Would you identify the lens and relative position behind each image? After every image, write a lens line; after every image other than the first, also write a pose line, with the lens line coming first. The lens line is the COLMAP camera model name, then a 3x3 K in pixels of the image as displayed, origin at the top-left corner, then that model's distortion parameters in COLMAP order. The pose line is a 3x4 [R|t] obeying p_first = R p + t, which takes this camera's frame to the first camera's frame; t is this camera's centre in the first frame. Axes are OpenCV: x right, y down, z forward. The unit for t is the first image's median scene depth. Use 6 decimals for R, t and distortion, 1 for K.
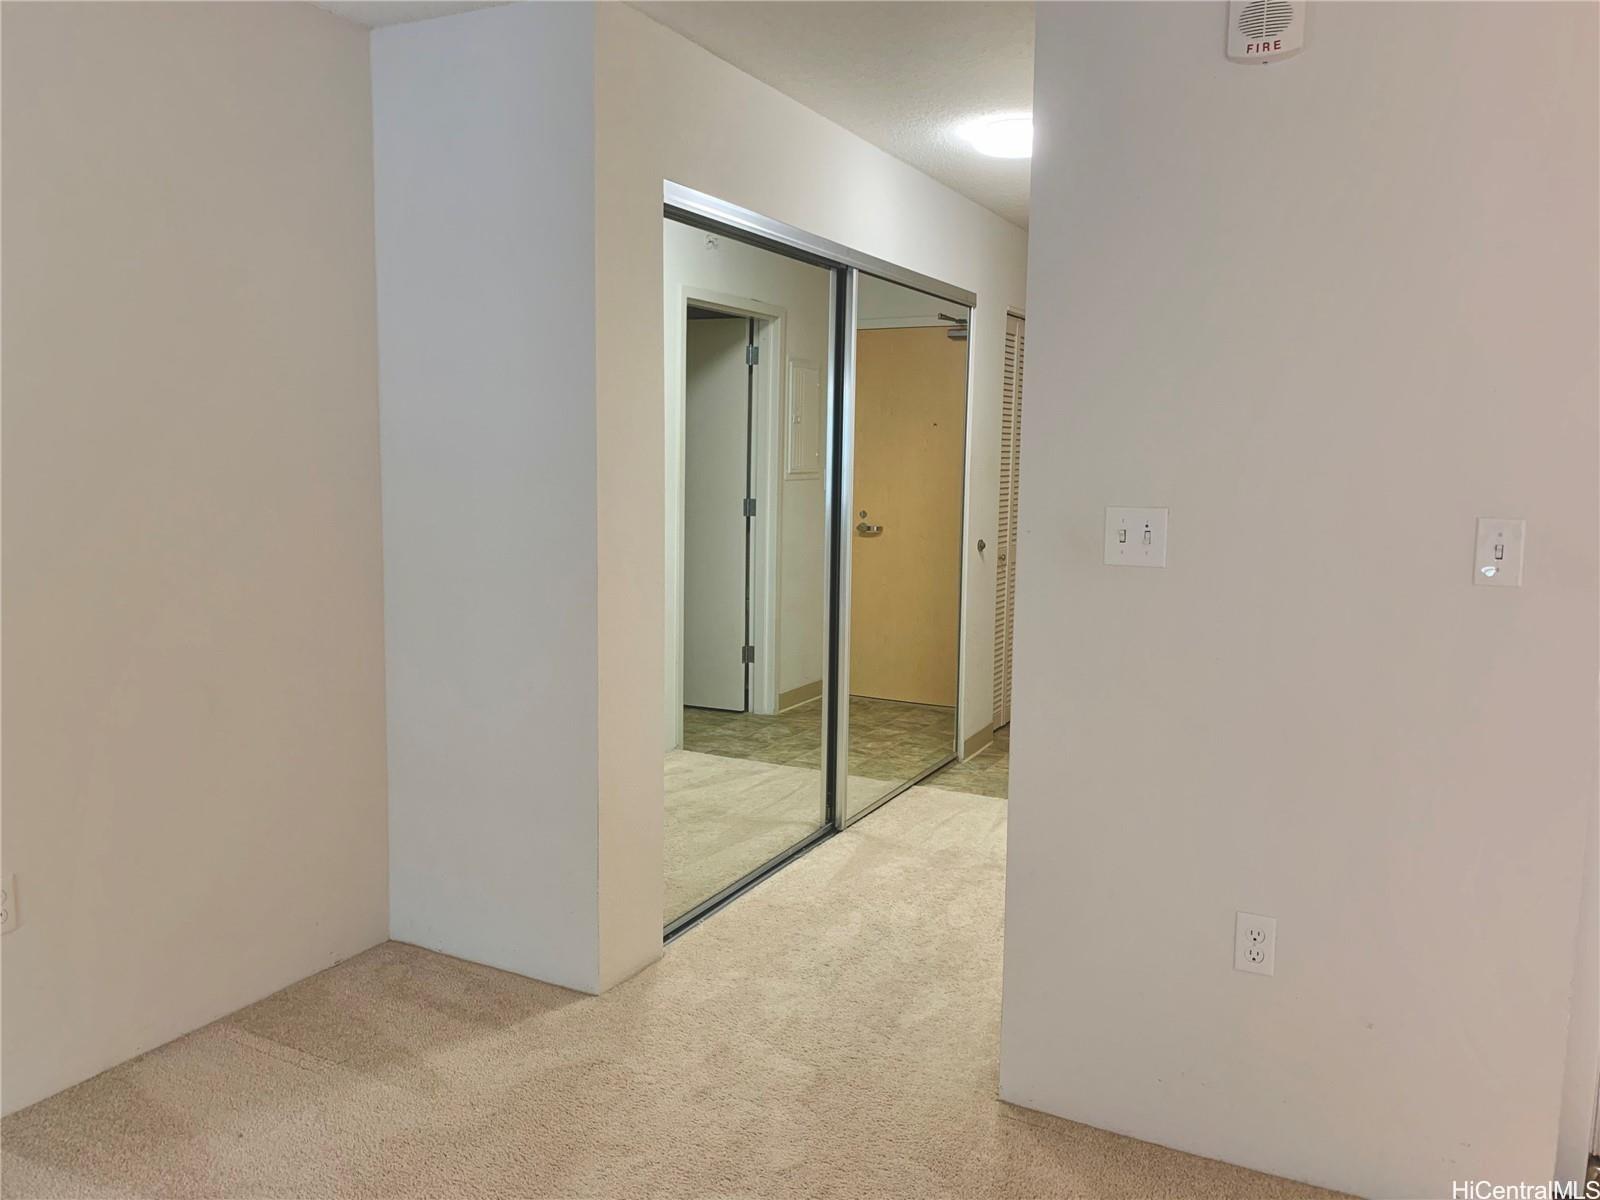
lens RADIAL K [[1223.9, 0, 800.0], [0, 1223.9, 600.0], [0, 0, 1]] dist [0.009181, 0.001822]
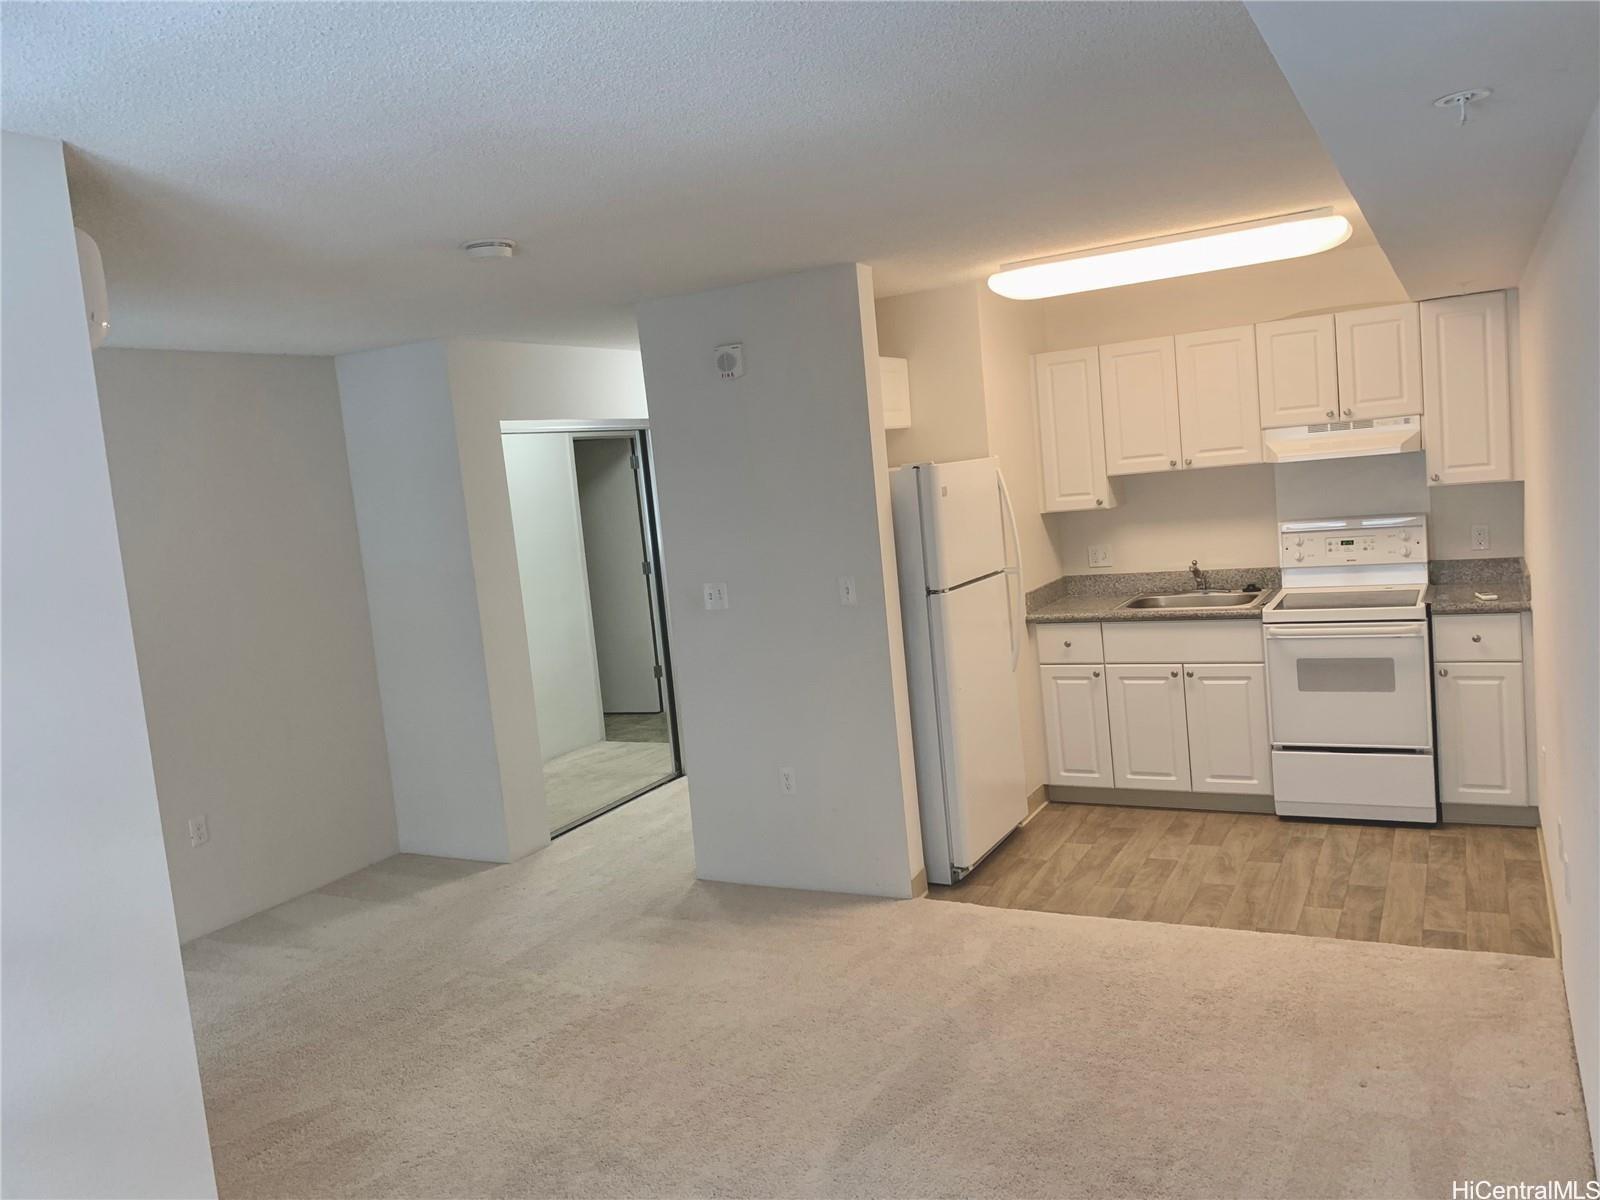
lens RADIAL K [[1213.7, 0, 803.2], [0, 1213.7, 577.1], [0, 0, 1]] dist [0.031926, 0.001485]
pose [[0.992852, -0.115675, -0.029412, 0.365401], [0.114765, 0.992911, -0.030934, -0.001670], [0.032782, 0.027337, 0.999089, -0.810758]]
